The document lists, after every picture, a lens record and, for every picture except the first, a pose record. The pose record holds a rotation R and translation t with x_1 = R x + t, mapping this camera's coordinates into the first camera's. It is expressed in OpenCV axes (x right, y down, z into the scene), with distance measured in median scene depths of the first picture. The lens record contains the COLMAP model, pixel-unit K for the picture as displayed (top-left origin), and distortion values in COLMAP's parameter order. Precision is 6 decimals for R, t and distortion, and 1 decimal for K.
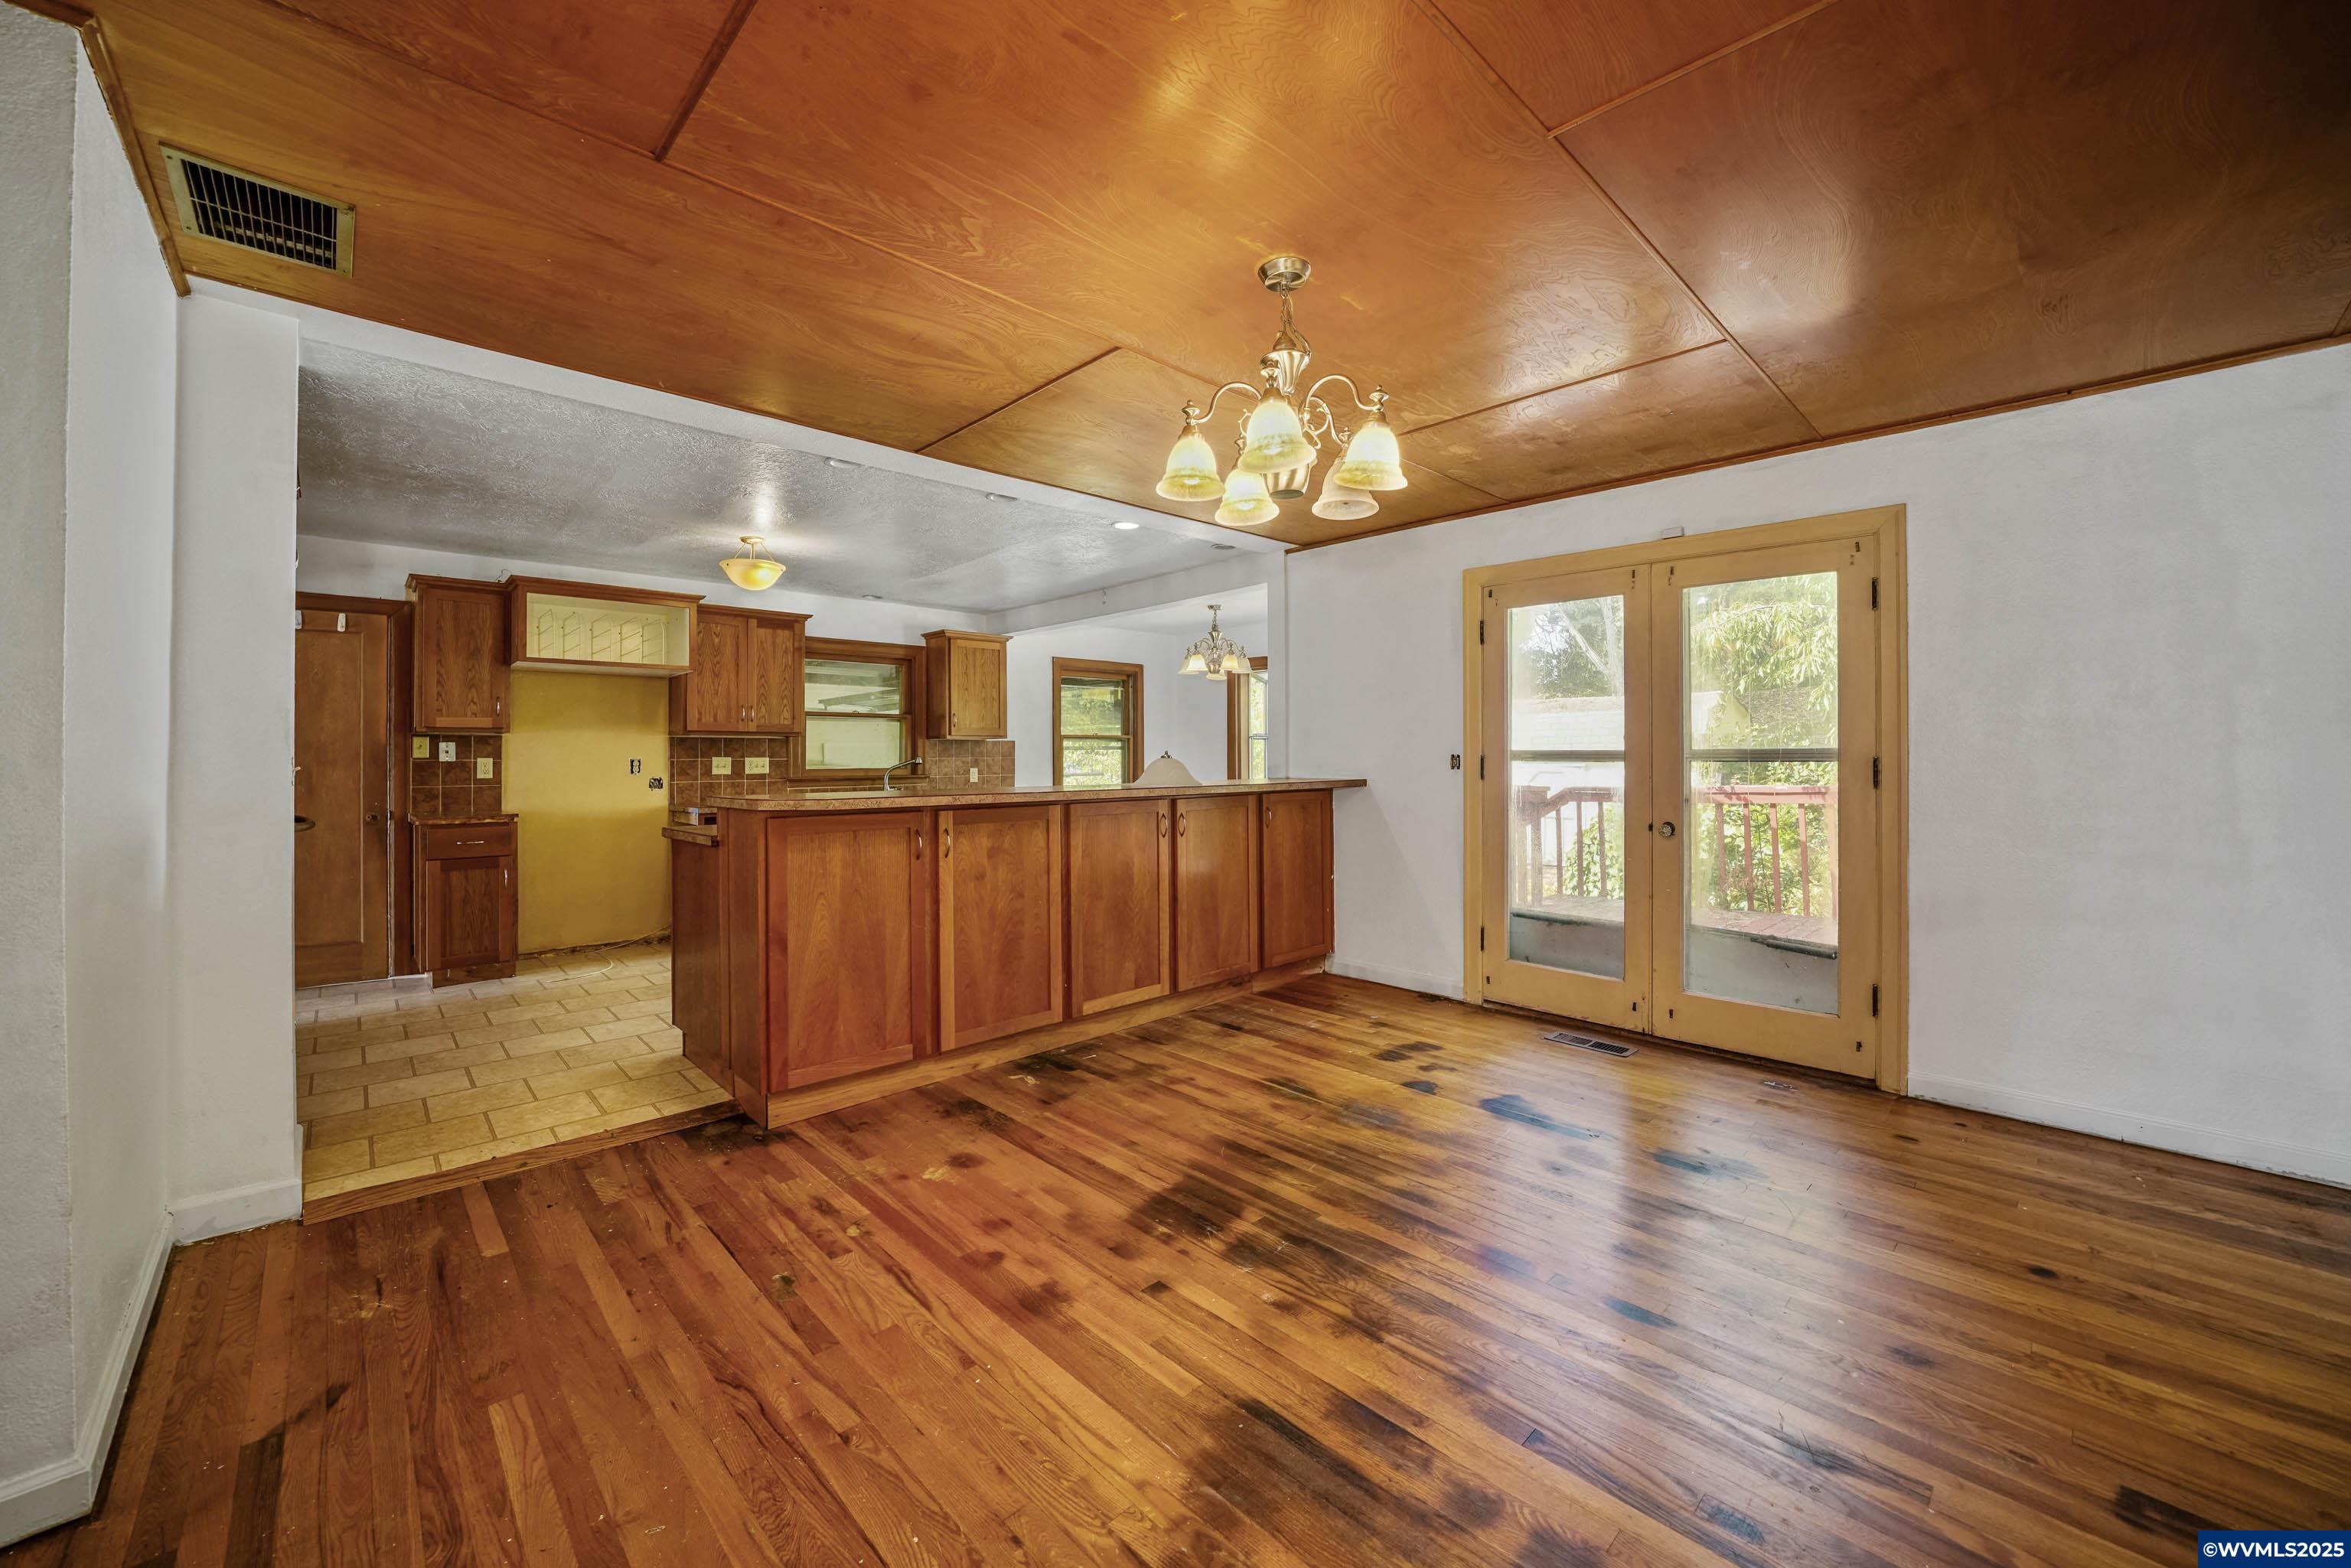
lens RADIAL K [[885.8, 0, 1162.1], [0, 885.8, 757.1], [0, 0, 1]] dist [-0.022228, 0.000161]
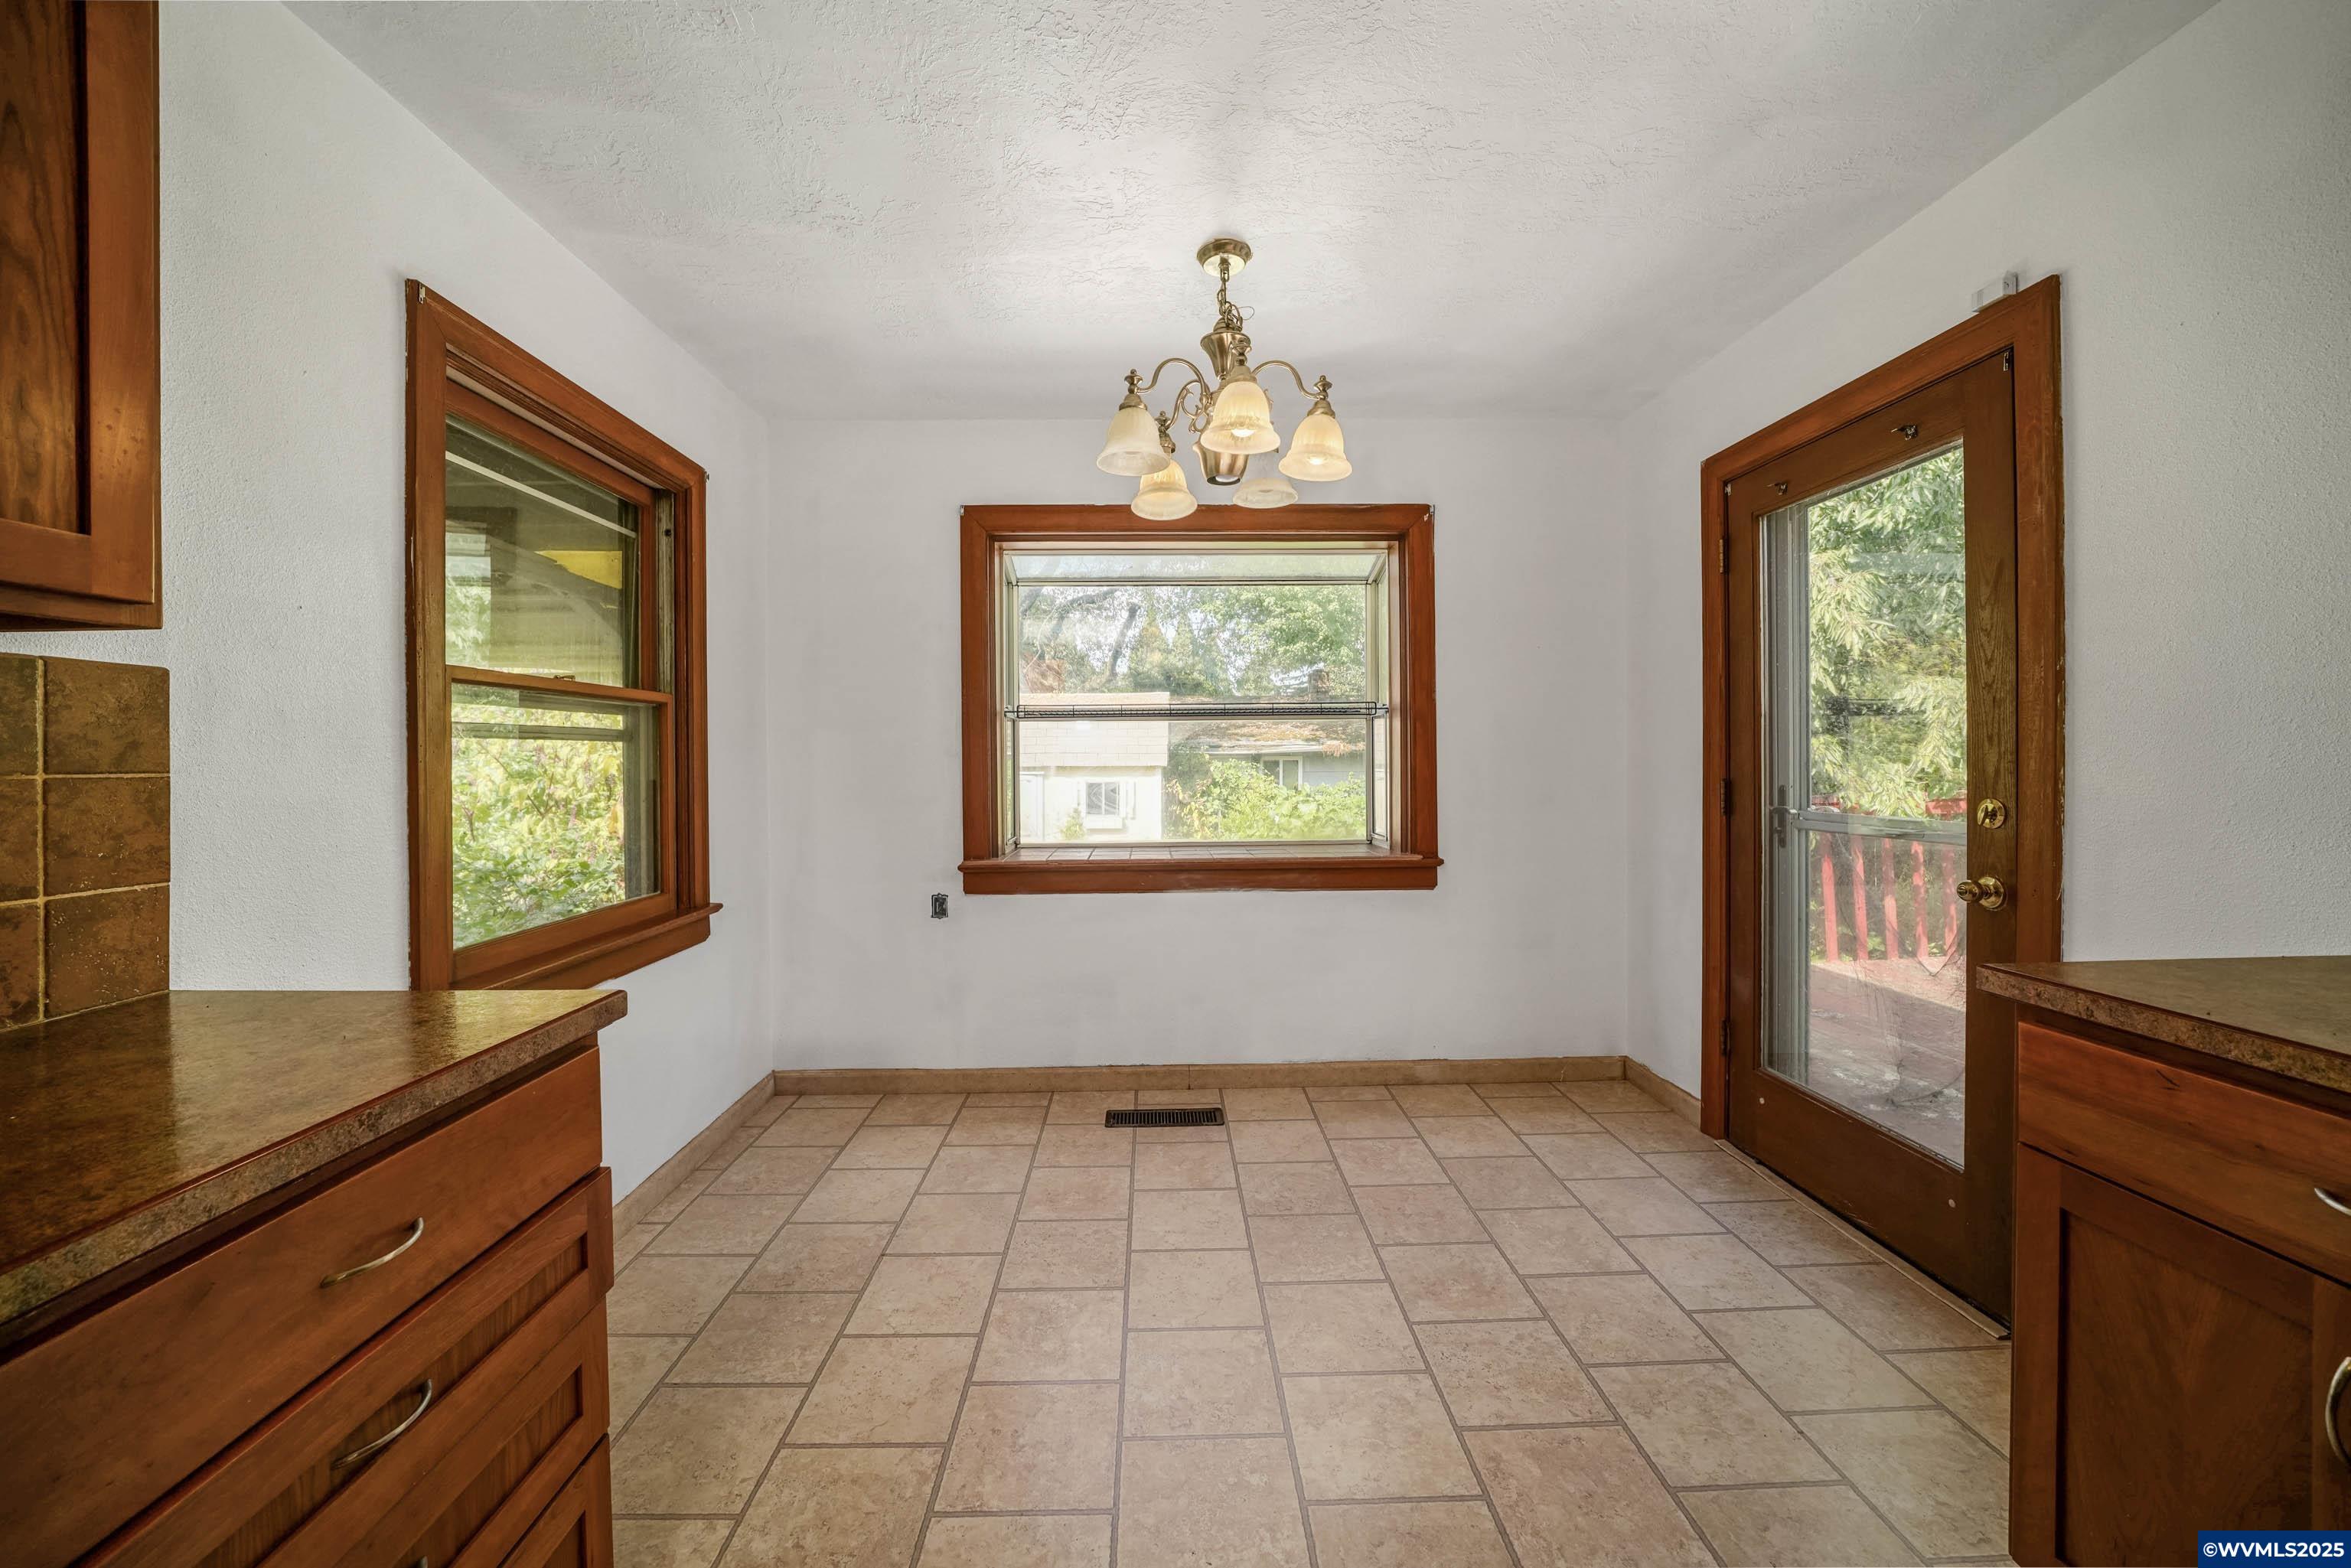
lens RADIAL K [[885.8, 0, 1162.1], [0, 885.8, 757.1], [0, 0, 1]] dist [-0.022228, 0.000161]
pose [[0.678704, -0.007973, 0.734369, -0.150735], [0.009693, 0.999951, 0.001898, -0.001904], [-0.734348, 0.005830, 0.678748, 0.719532]]
